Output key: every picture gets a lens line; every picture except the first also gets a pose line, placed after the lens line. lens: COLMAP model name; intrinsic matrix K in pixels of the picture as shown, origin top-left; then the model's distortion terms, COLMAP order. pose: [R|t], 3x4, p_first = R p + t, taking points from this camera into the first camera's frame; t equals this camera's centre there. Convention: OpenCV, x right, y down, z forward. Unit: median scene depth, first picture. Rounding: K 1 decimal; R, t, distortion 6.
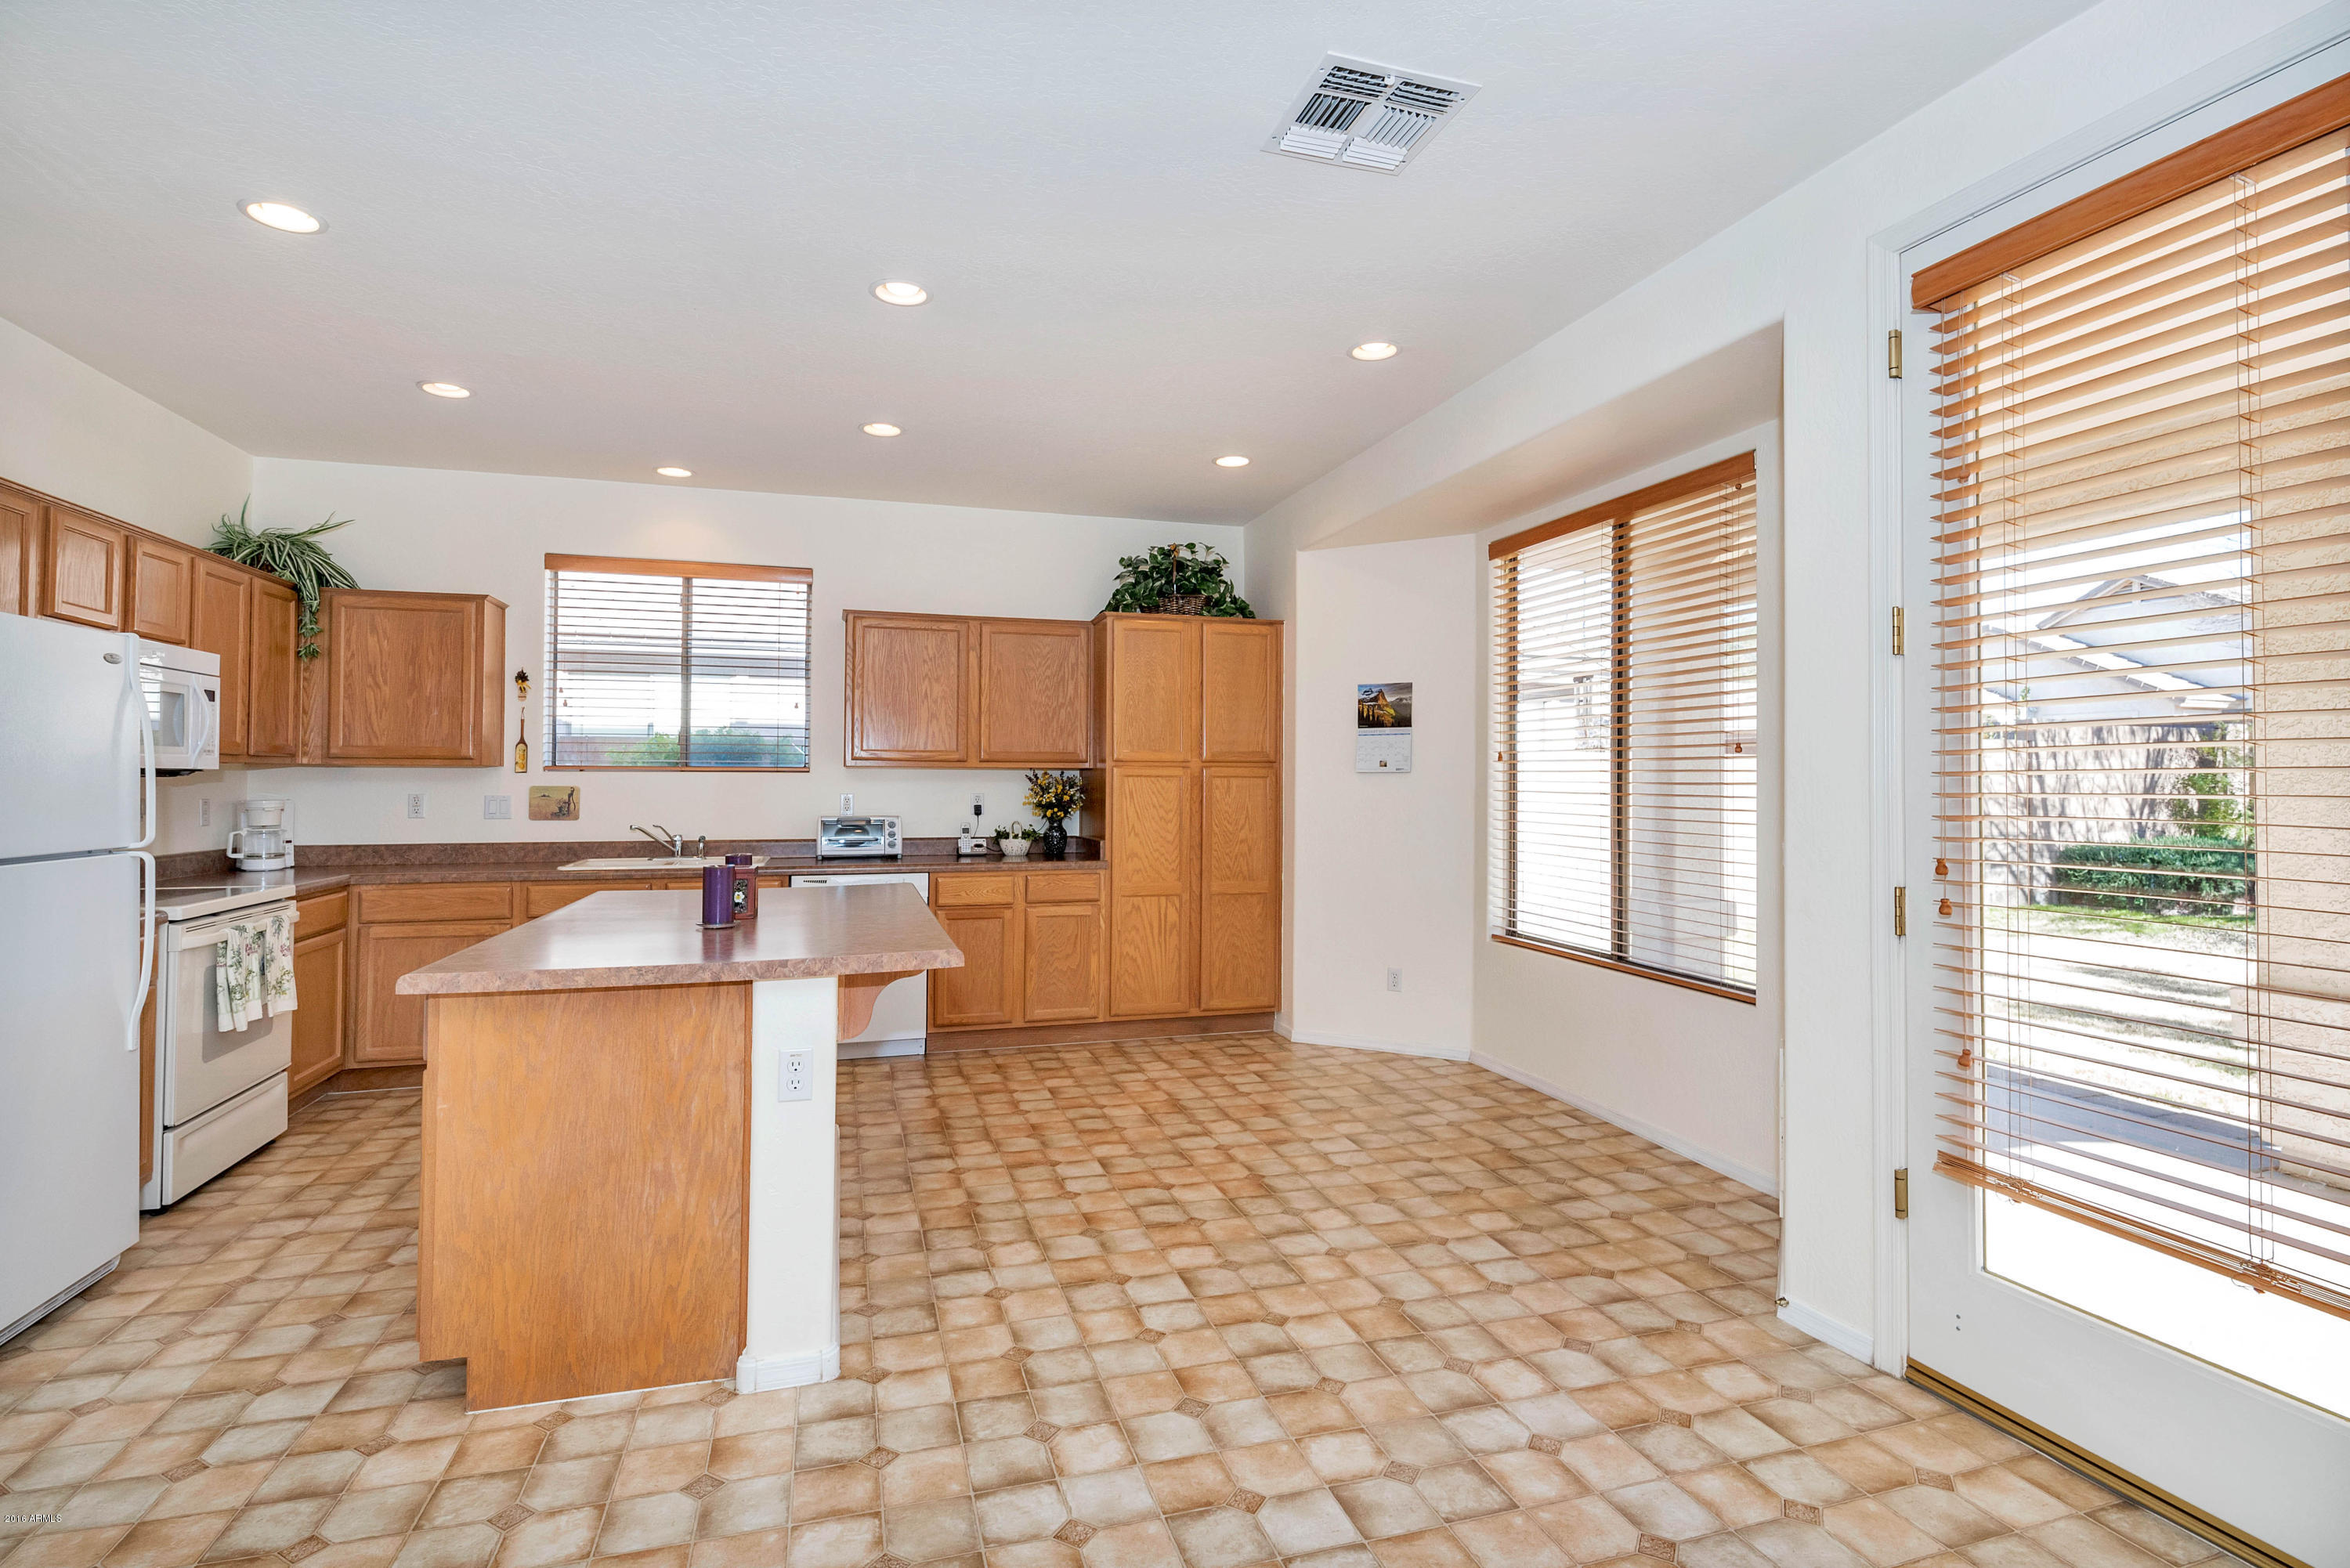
lens RADIAL K [[1135.7, 0, 1178.5], [0, 1135.7, 774.1], [0, 0, 1]] dist [0.001632, 0.000065]
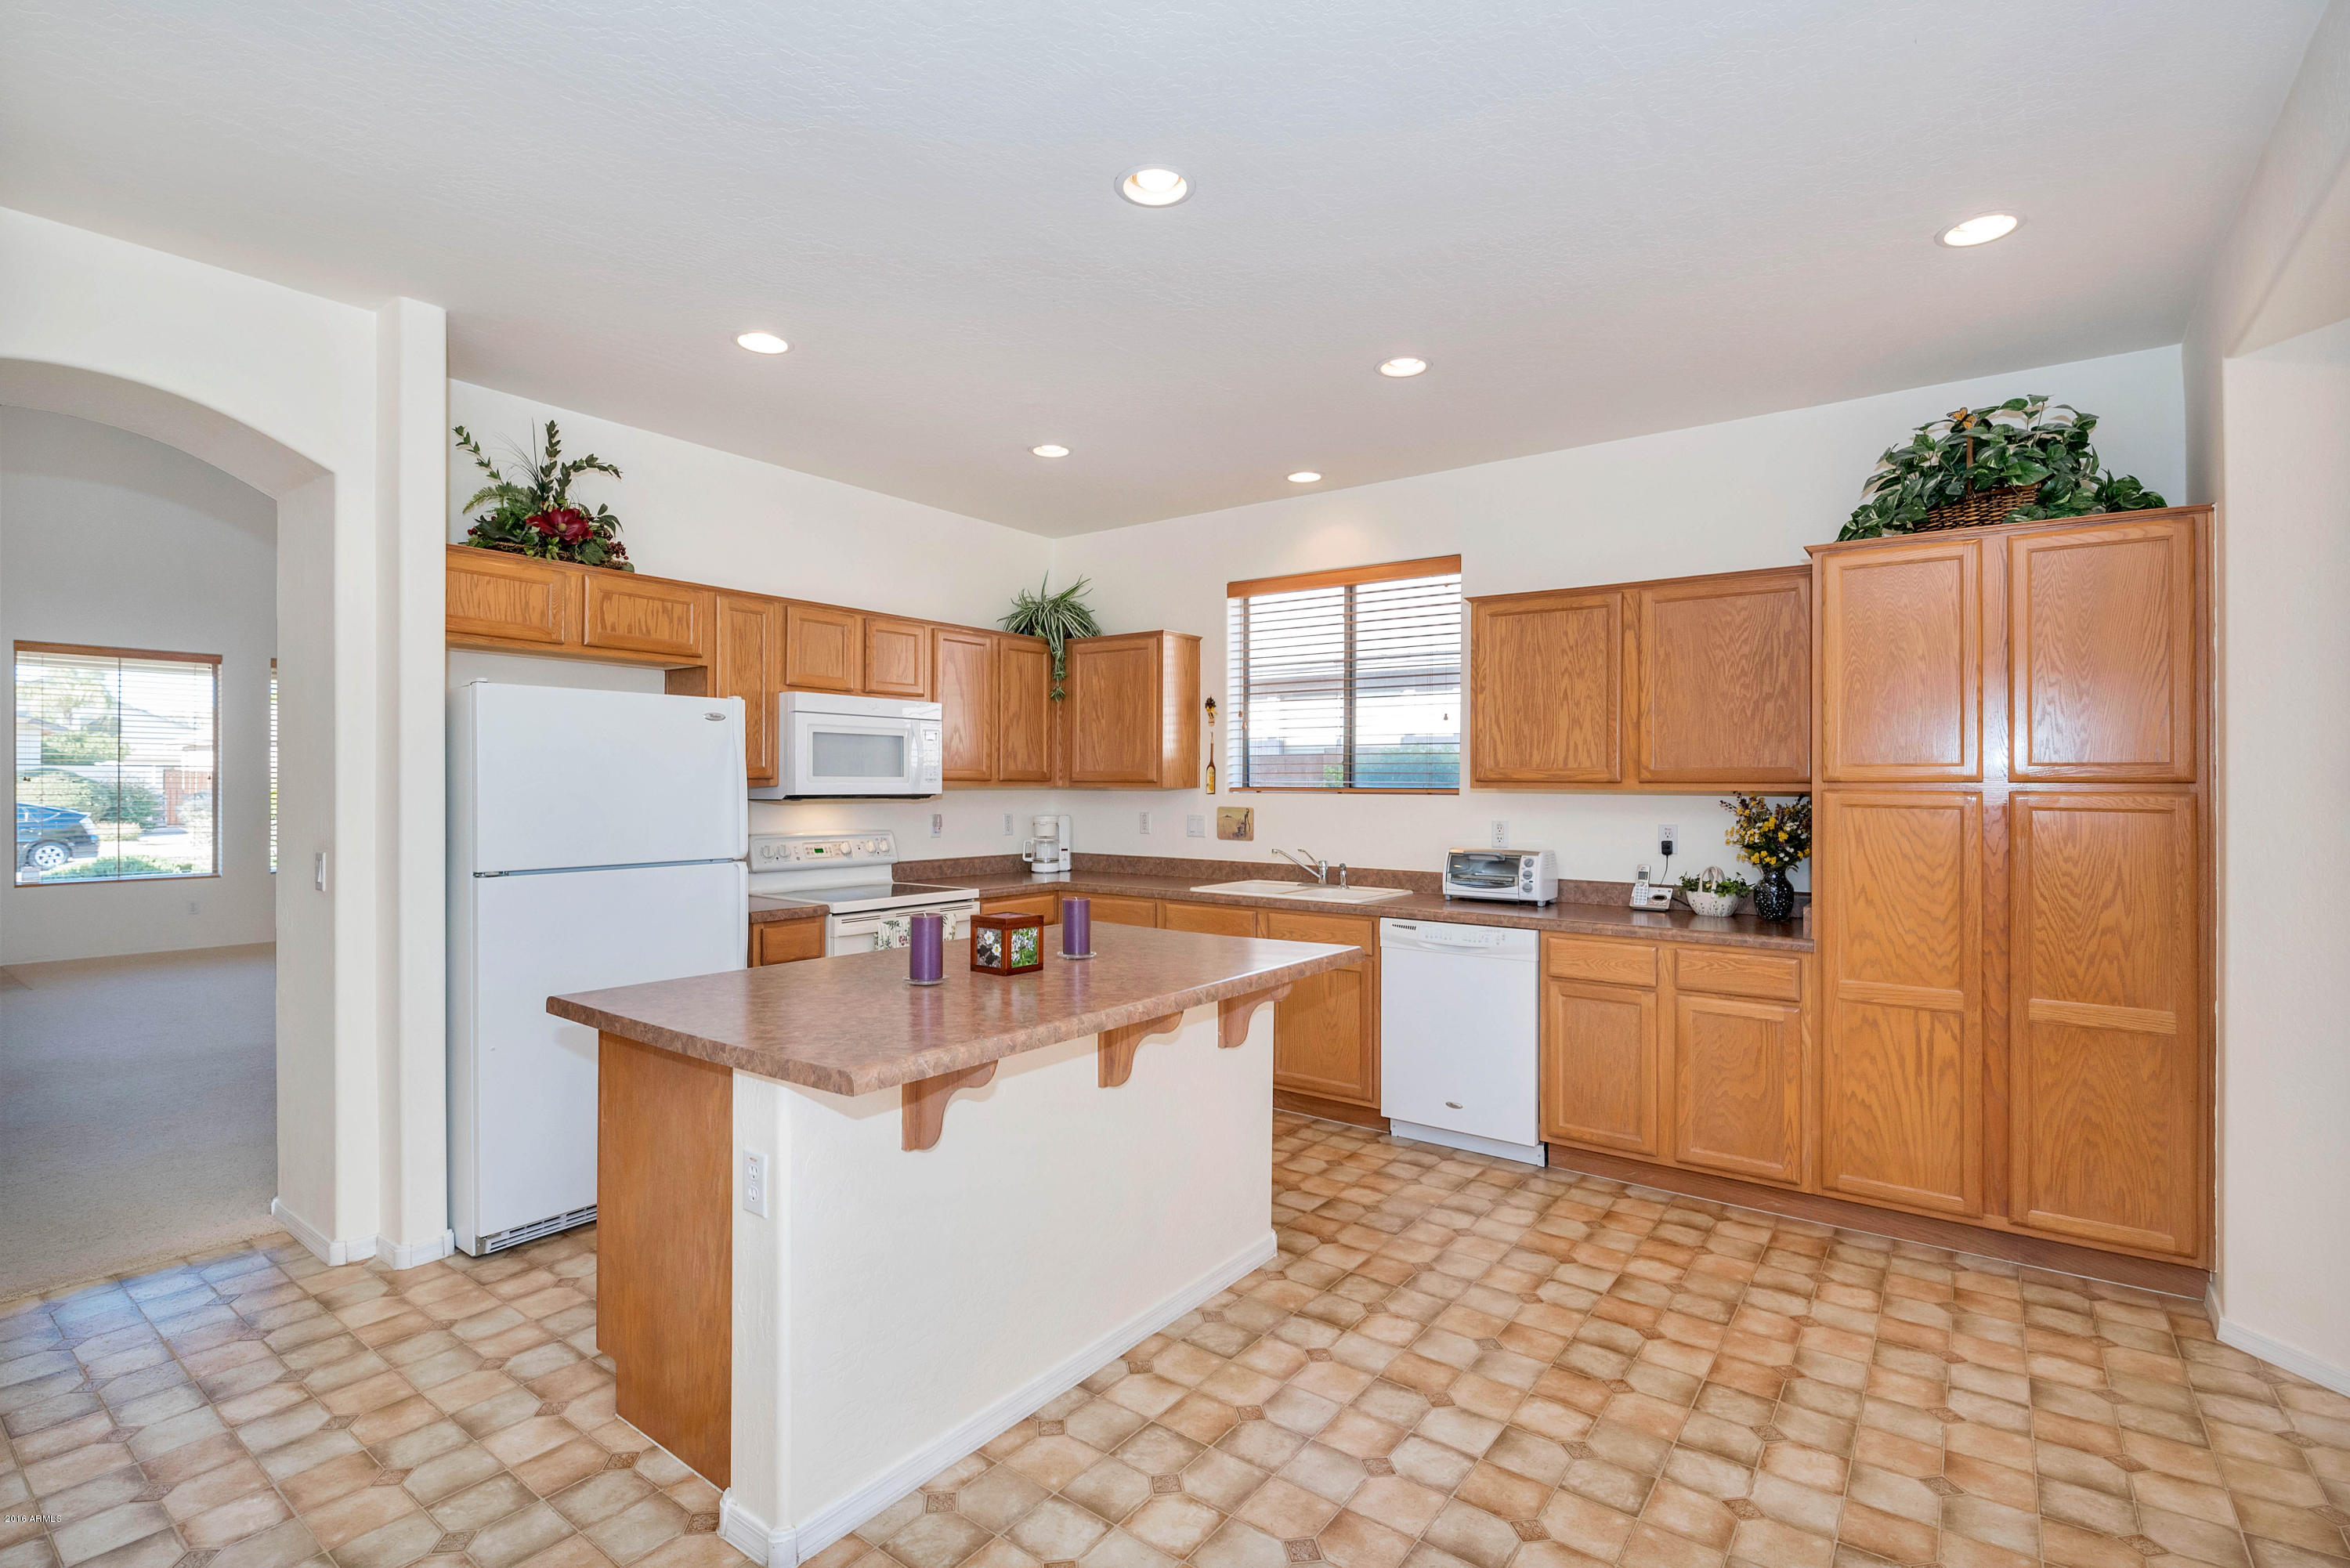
lens RADIAL K [[1110.9, 0, 1180.5], [0, 1110.9, 782.1], [0, 0, 1]] dist [-0.003707, -0.000648]
pose [[0.584551, 0.001517, -0.811356, 0.233251], [0.005668, 0.999966, 0.005954, -0.017530], [0.811337, -0.008079, 0.584522, 0.355778]]
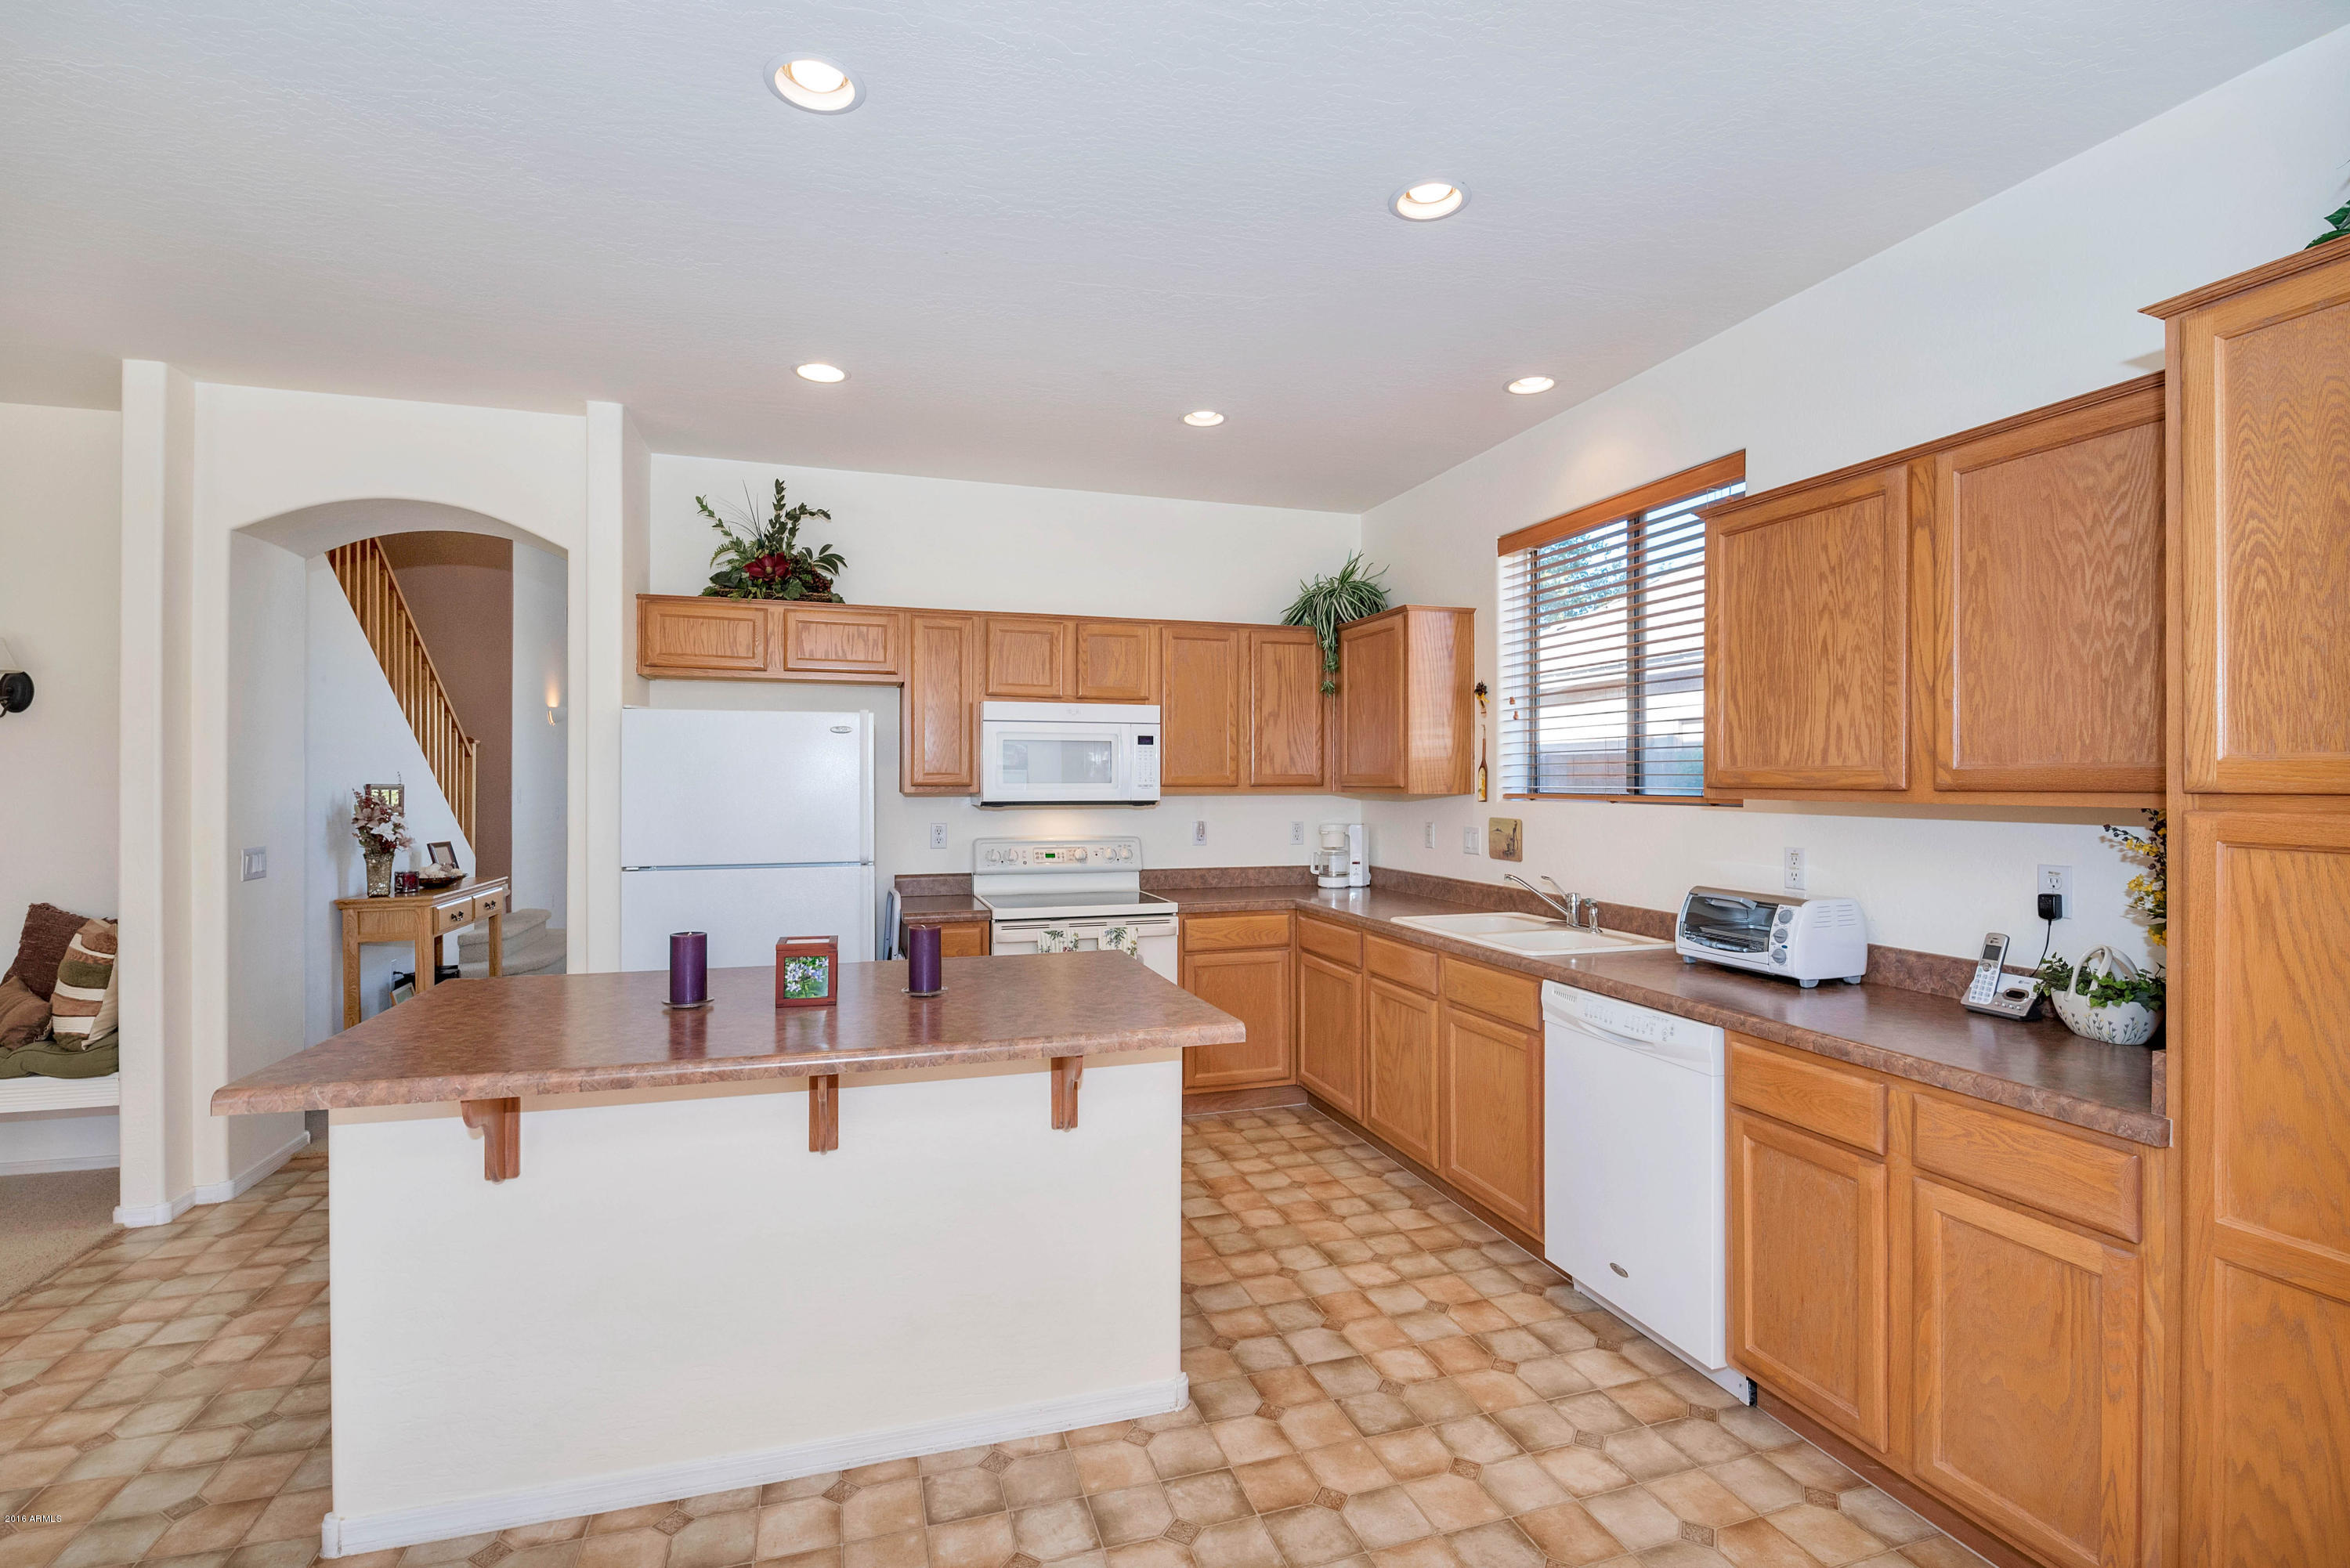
lens RADIAL K [[1083.8, 0, 1175.4], [0, 1083.8, 778.4], [0, 0, 1]] dist [-0.003857, -0.008424]
pose [[-0.004675, -0.002142, -0.999987, 0.226137], [0.012641, 0.999918, -0.002201, -0.018680], [0.999909, -0.012651, -0.004647, 0.738455]]
